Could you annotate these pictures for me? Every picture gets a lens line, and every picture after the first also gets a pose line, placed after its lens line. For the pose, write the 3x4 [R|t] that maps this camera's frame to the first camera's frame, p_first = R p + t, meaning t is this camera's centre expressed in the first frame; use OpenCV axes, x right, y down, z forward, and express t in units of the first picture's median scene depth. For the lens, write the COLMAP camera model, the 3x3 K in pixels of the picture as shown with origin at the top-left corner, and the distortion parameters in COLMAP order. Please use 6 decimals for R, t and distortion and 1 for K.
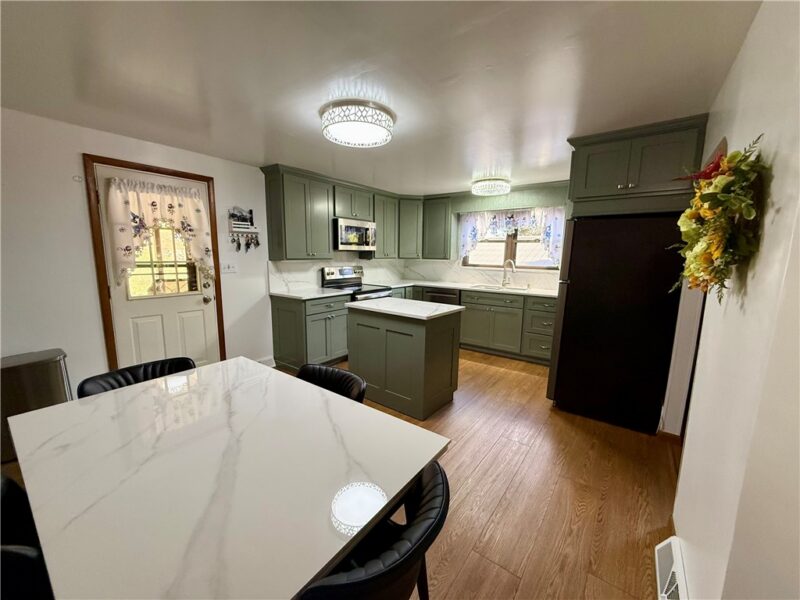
lens RADIAL K [[317.8, 0, 398.7], [0, 317.8, 303.7], [0, 0, 1]] dist [-0.002990, 0.000316]
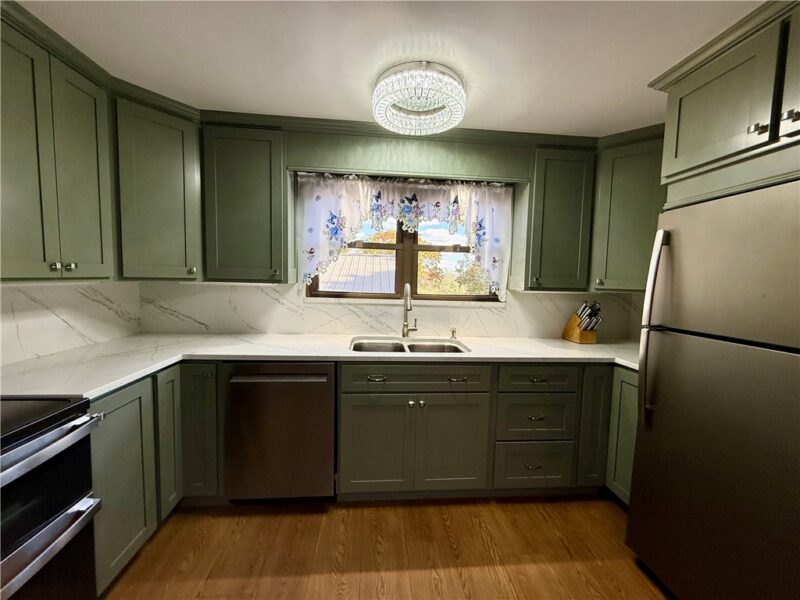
lens RADIAL K [[317.8, 0, 397.3], [0, 317.8, 301.5], [0, 0, 1]] dist [-0.002990, 0.000316]
pose [[0.754302, -0.041222, 0.655232, 0.000605], [0.085771, 0.995661, -0.036100, -0.091103], [-0.650900, 0.083430, 0.754565, 0.624679]]
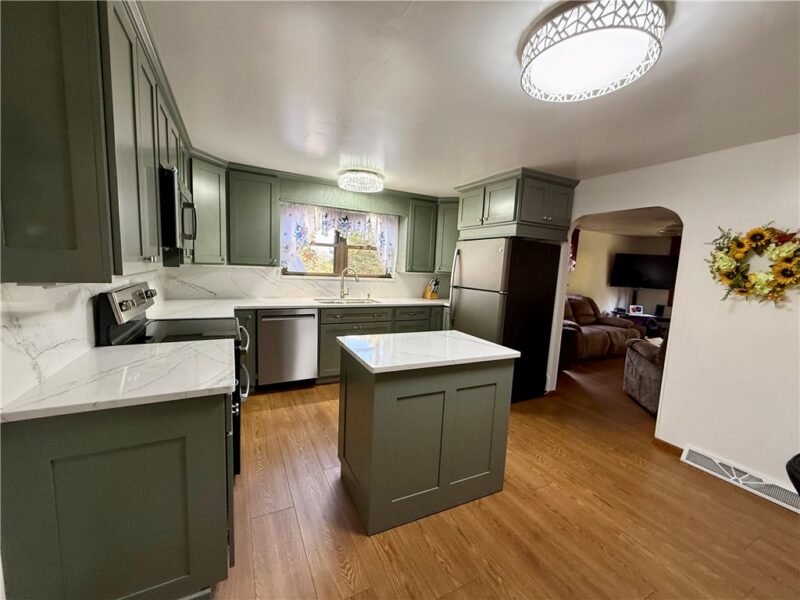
lens RADIAL K [[317.8, 0, 398.2], [0, 317.8, 302.9], [0, 0, 1]] dist [-0.002990, 0.000316]
pose [[0.438969, -0.100179, 0.892900, -0.369141], [0.098715, 0.993126, 0.062893, -0.080224], [-0.893063, 0.060534, 0.445841, 0.476539]]
